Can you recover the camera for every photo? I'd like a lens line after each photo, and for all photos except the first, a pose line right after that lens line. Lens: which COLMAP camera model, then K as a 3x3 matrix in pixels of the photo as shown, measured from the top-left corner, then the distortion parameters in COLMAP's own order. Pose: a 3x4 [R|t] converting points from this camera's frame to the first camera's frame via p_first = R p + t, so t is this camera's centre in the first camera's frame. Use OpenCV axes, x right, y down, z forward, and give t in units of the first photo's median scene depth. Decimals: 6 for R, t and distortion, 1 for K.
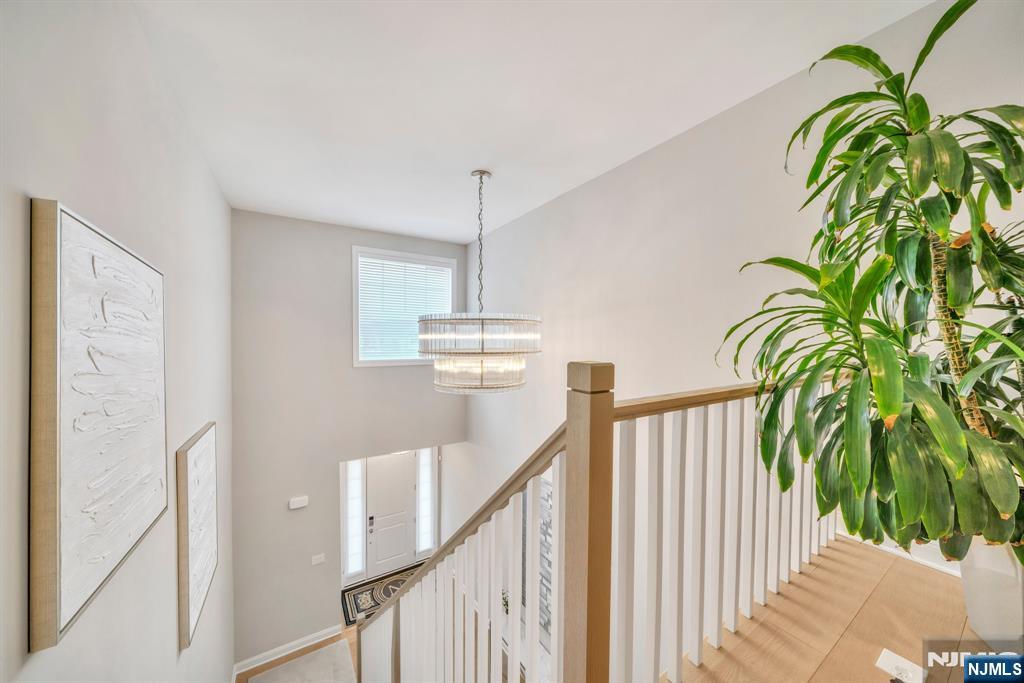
lens RADIAL K [[345.0, 0, 512.0], [0, 345.0, 341.5], [0, 0, 1]] dist [-0.000315, -0.000047]
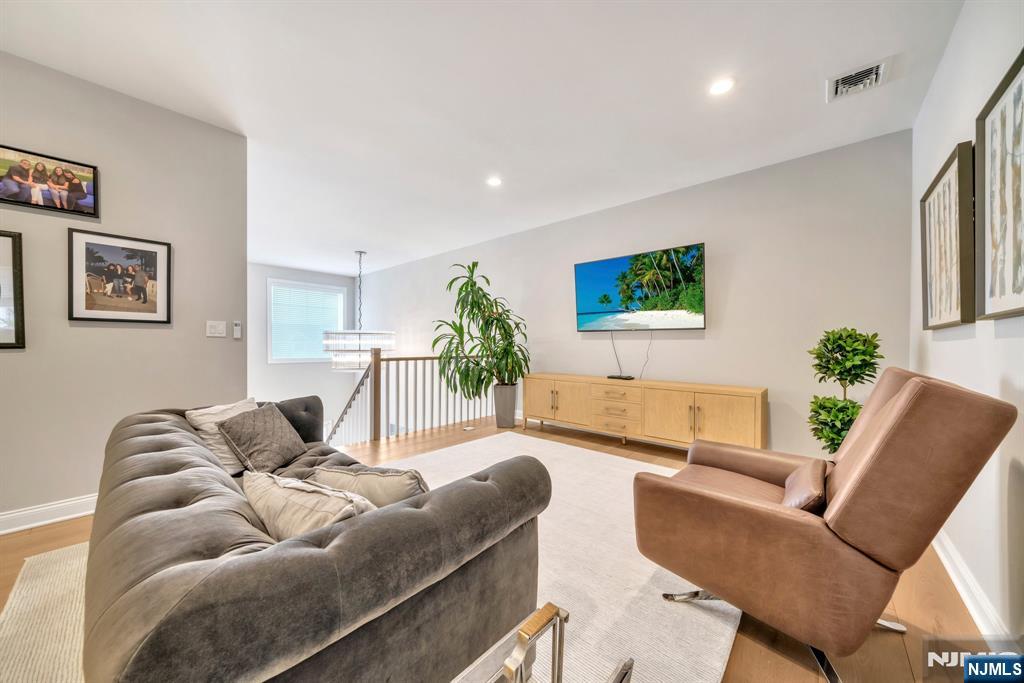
lens RADIAL K [[345.0, 0, 512.0], [0, 345.0, 341.5], [0, 0, 1]] dist [-0.000315, -0.000047]
pose [[0.961816, -0.004082, 0.273666, 0.182599], [0.007624, 0.999900, -0.011881, 0.010609], [-0.273590, 0.013514, 0.961751, -0.985003]]
